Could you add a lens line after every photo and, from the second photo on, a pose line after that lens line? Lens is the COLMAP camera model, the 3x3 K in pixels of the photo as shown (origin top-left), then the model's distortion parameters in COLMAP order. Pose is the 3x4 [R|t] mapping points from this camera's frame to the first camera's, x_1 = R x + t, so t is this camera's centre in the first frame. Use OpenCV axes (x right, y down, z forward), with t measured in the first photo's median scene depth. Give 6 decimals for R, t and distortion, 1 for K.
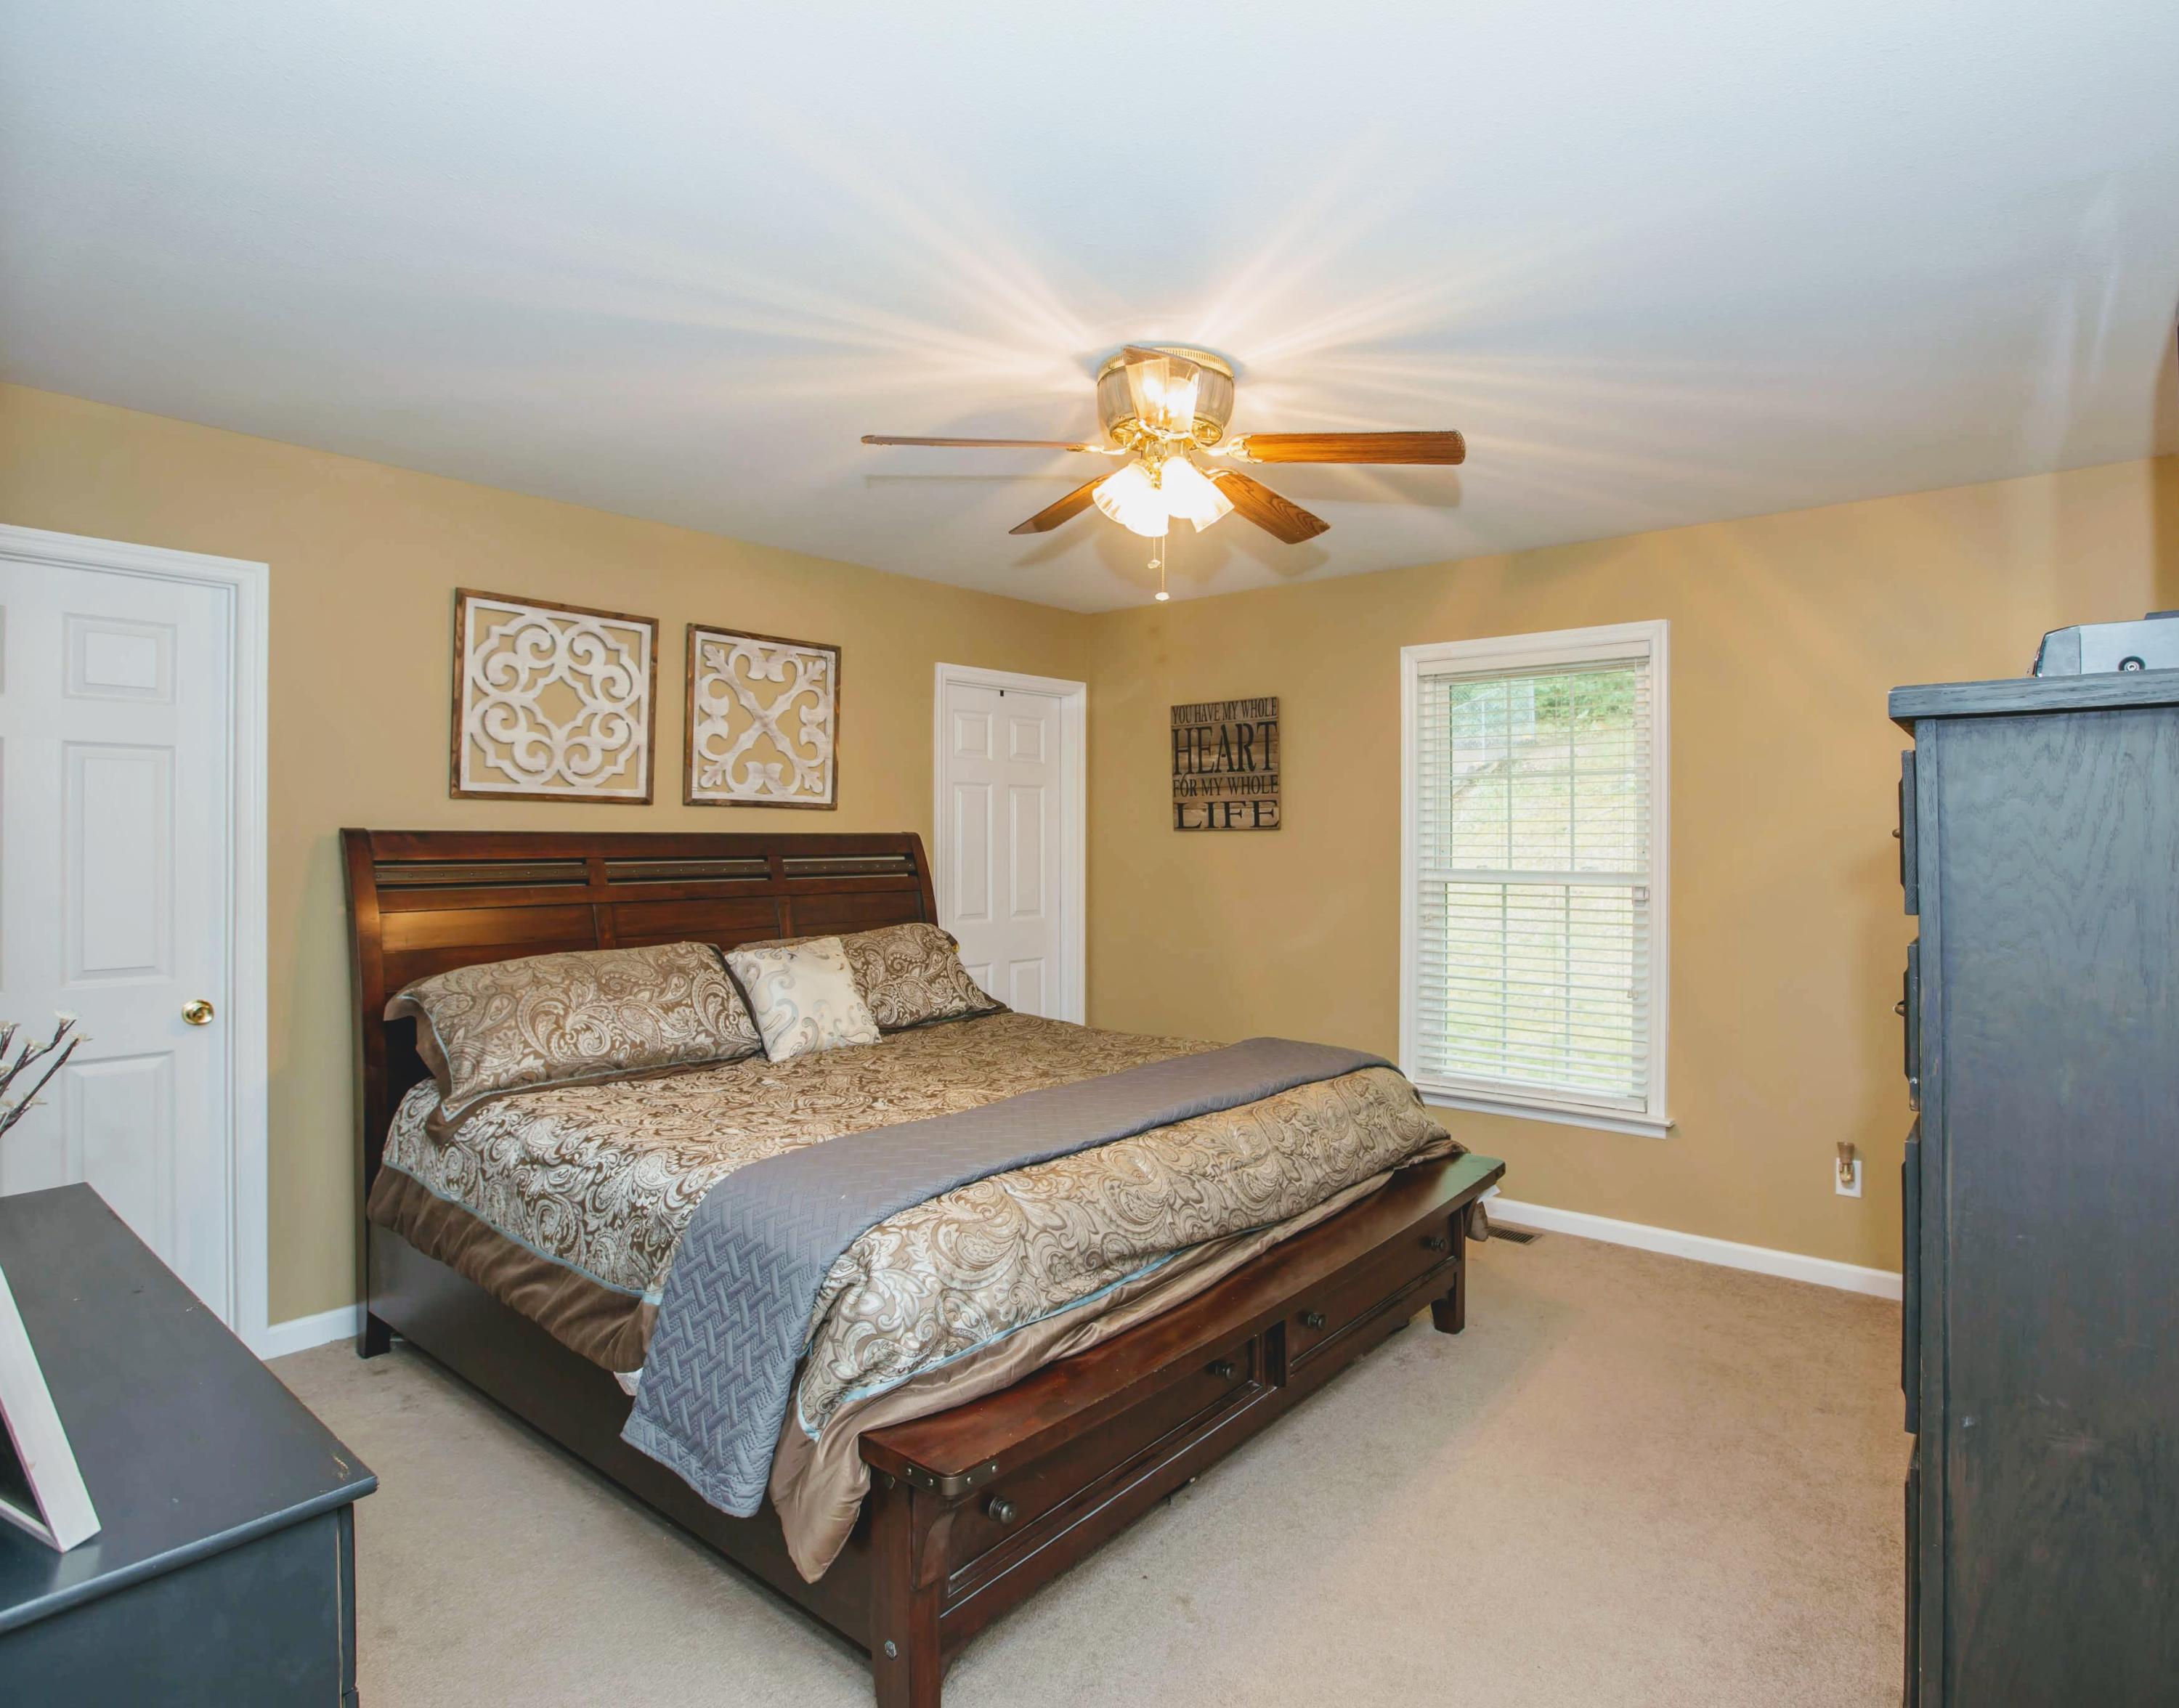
lens RADIAL K [[1176.8, 0, 1090.8], [0, 1176.8, 839.6], [0, 0, 1]] dist [-0.058092, 0.000163]
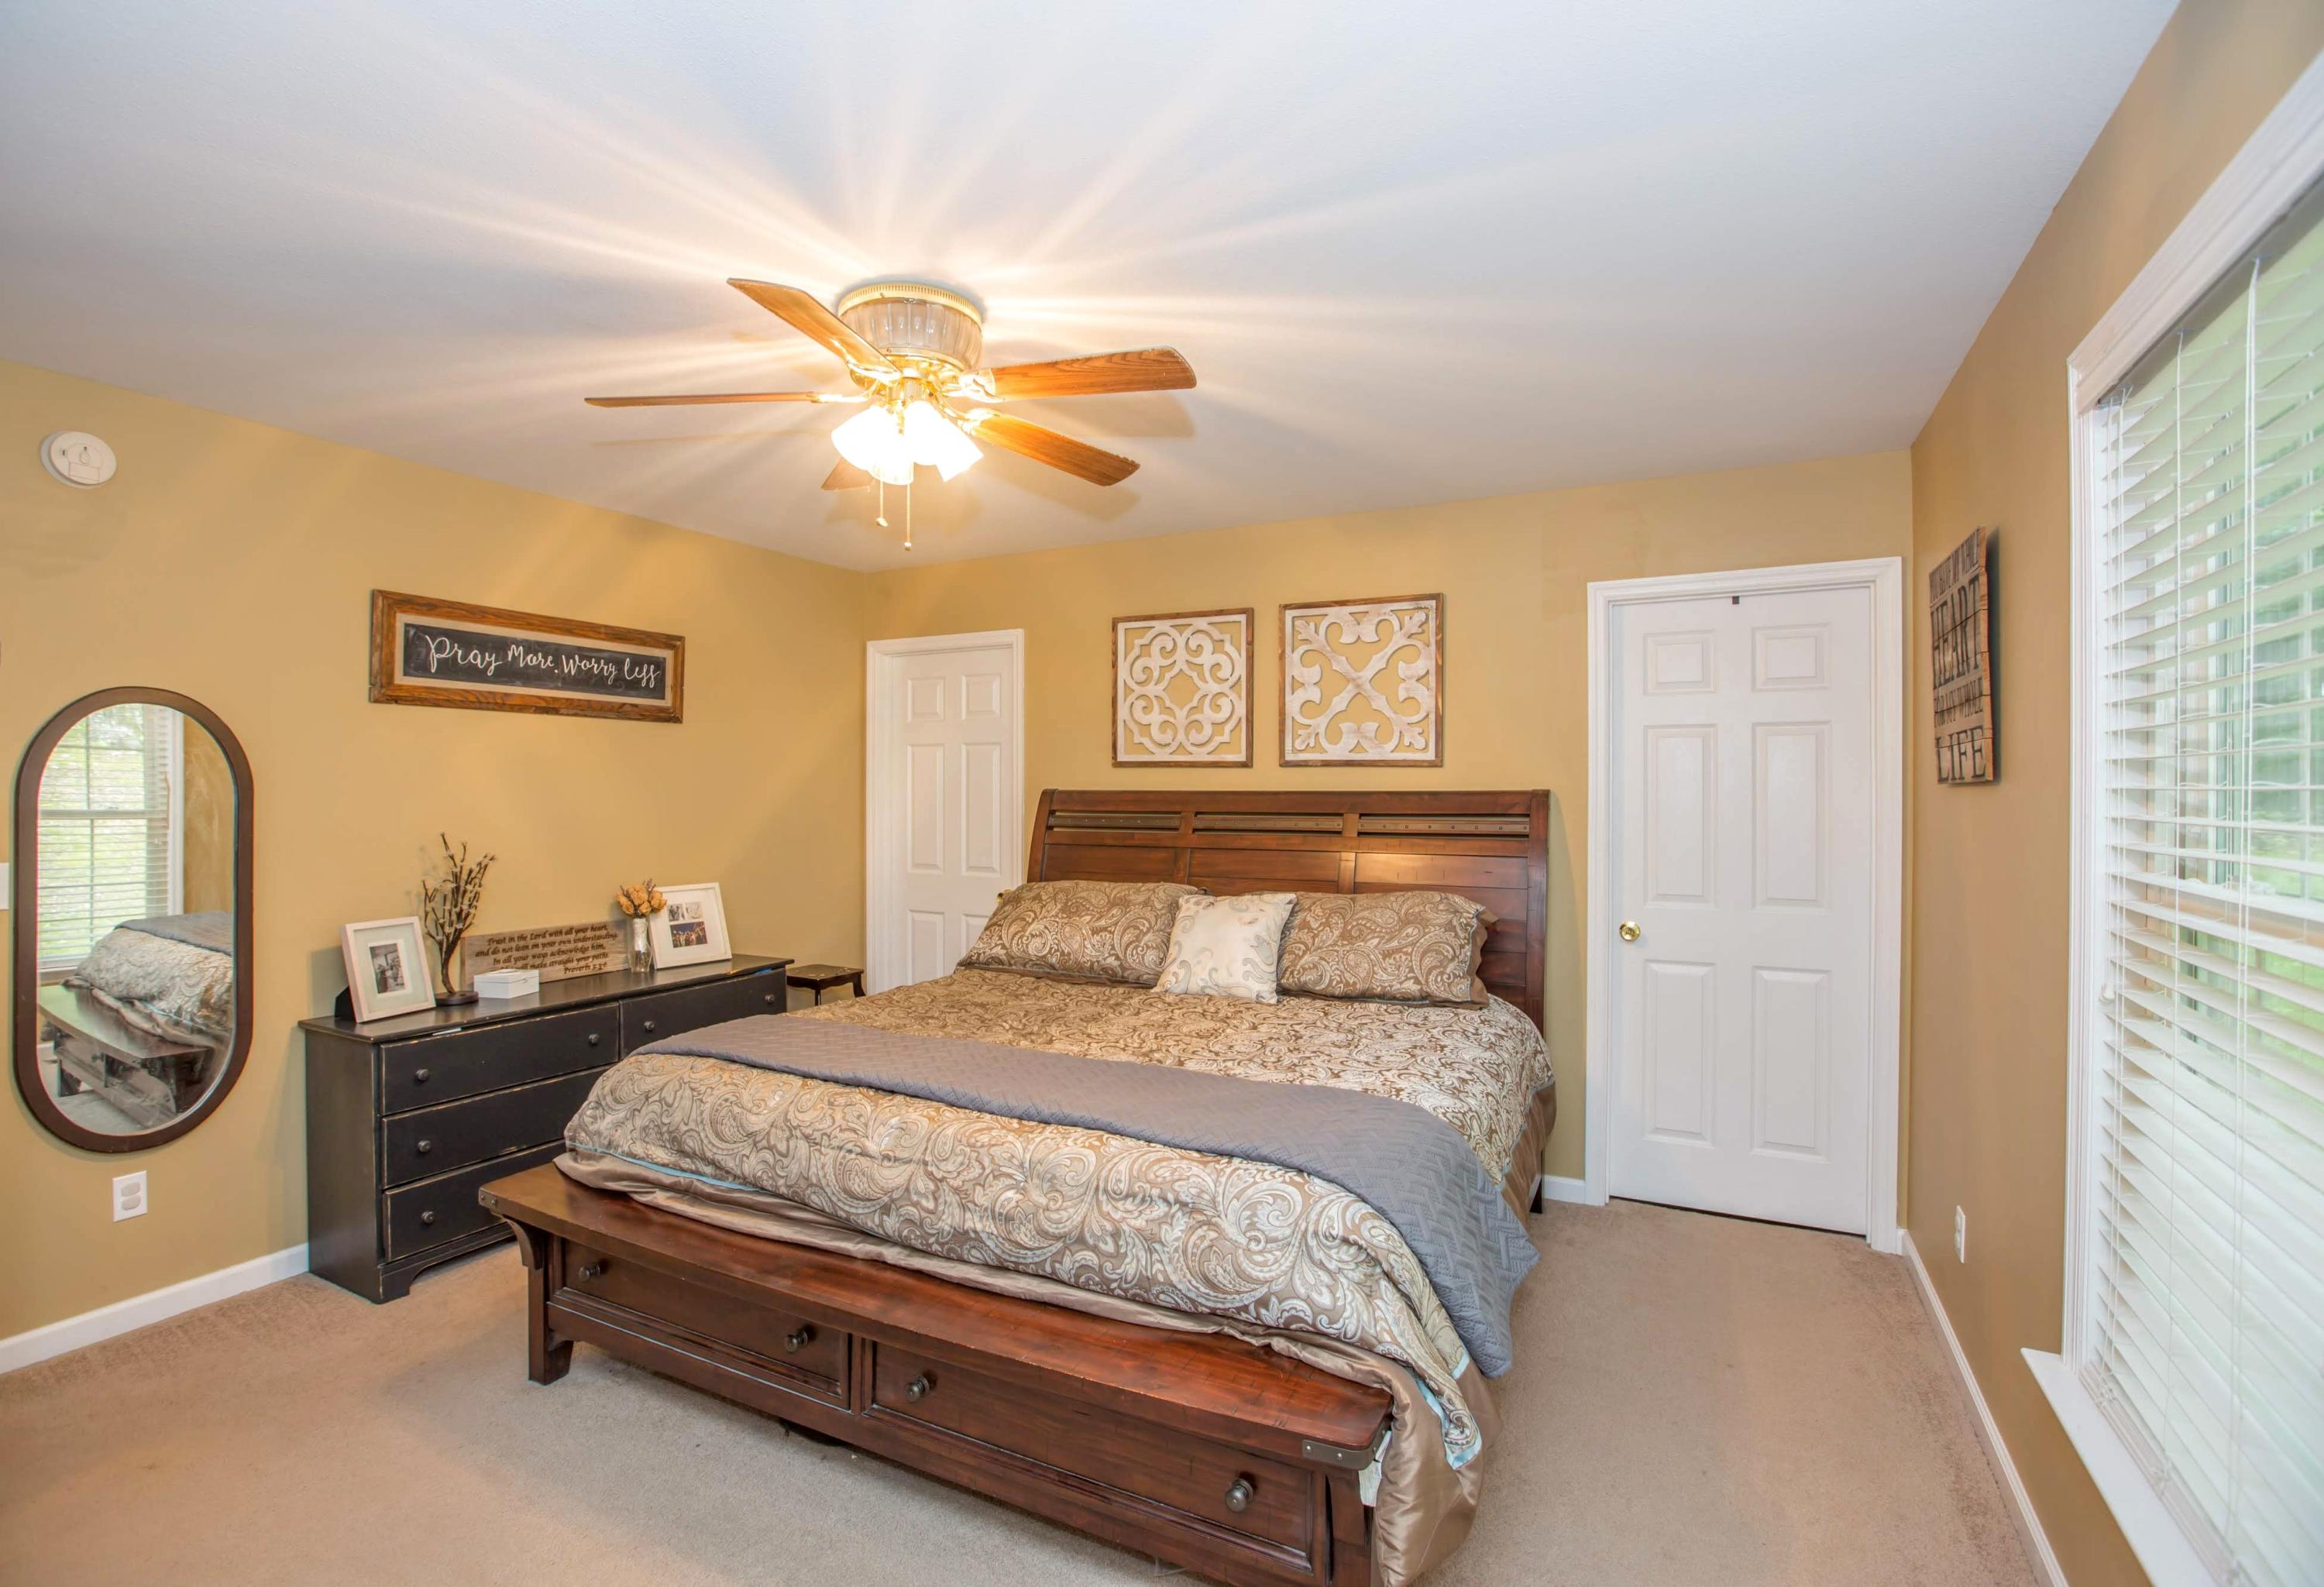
lens RADIAL K [[1056.1, 0, 1168.3], [0, 1056.1, 798.3], [0, 0, 1]] dist [-0.046703, -0.000185]
pose [[0.234407, 0.006159, -0.972119, 0.652055], [-0.002298, 0.999981, 0.005781, -0.004385], [0.972136, 0.000878, 0.234416, 0.690004]]
